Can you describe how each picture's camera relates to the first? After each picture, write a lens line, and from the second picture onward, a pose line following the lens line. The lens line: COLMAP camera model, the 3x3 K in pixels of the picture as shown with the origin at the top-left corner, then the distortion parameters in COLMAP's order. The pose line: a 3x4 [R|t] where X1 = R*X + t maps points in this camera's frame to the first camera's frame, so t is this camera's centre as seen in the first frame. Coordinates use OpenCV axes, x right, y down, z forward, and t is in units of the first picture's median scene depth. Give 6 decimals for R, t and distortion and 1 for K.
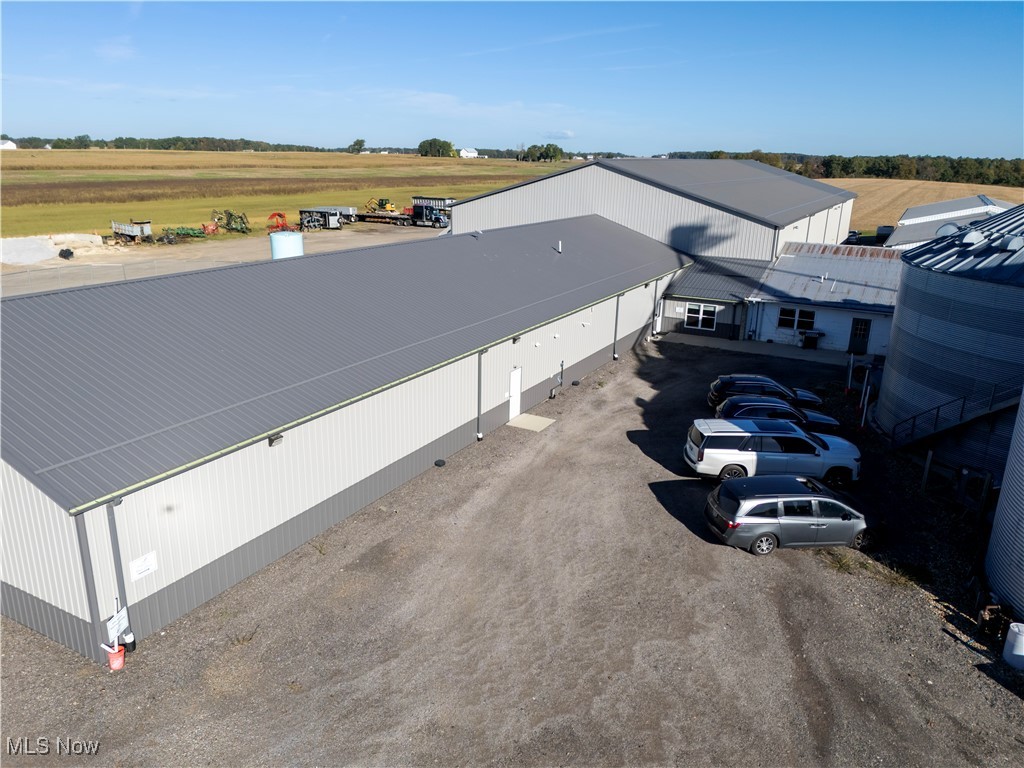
lens RADIAL K [[744.7, 0, 514.6], [0, 744.7, 388.5], [0, 0, 1]] dist [0.040952, -0.029414]
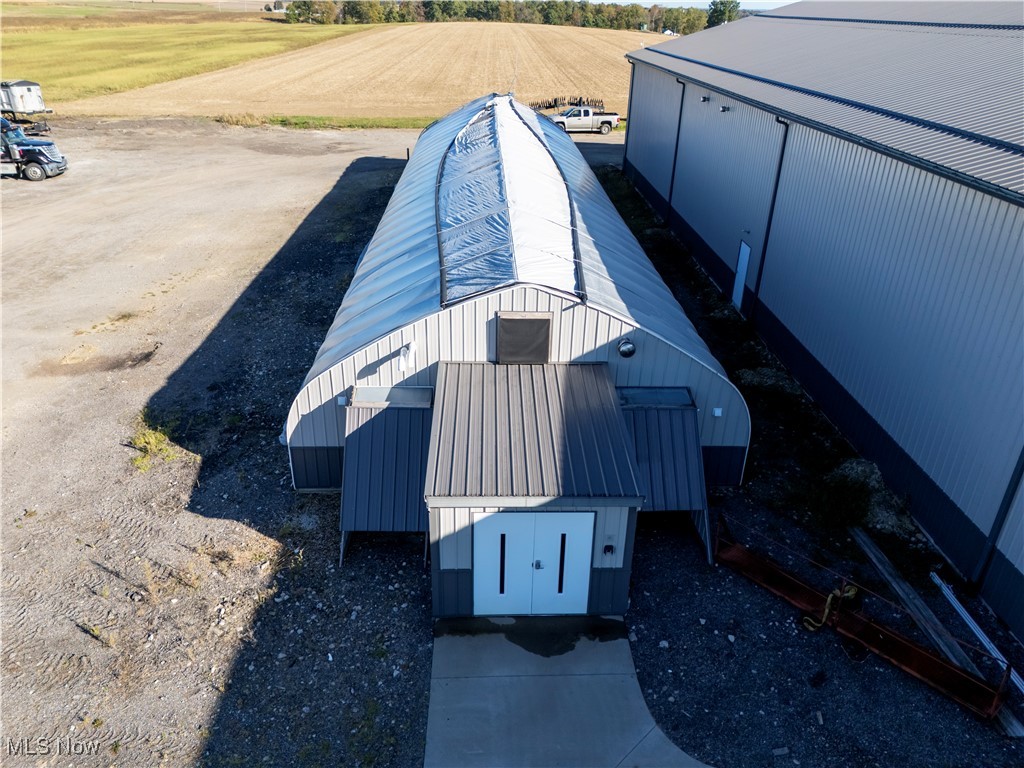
lens RADIAL K [[744.7, 0, 510.3], [0, 744.7, 384.6], [0, 0, 1]] dist [0.040952, -0.029414]
pose [[0.861917, -0.228877, 0.452453, -0.252598], [0.145650, 0.966478, 0.211440, -0.437524], [-0.485680, -0.116344, 0.866360, 1.496889]]
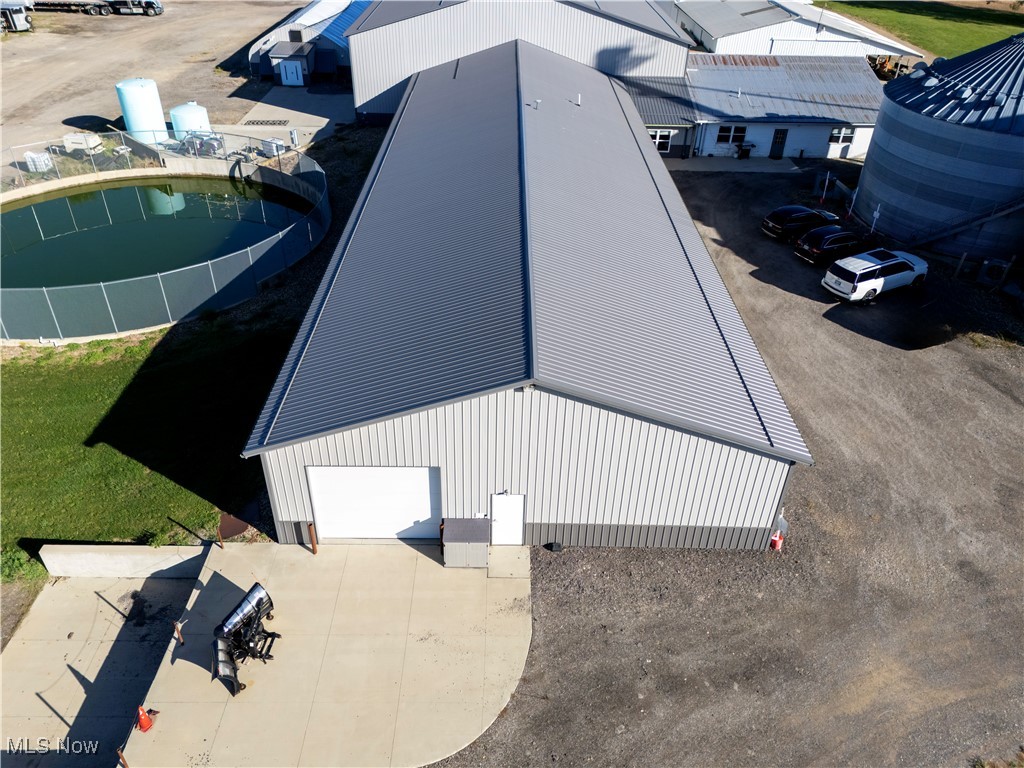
lens RADIAL K [[744.7, 0, 513.9], [0, 744.7, 386.6], [0, 0, 1]] dist [0.040952, -0.029414]
pose [[0.875850, -0.276990, 0.395175, -0.526905], [0.138522, 0.928714, 0.343950, -0.179304], [-0.462275, -0.246508, 0.851784, 0.023401]]
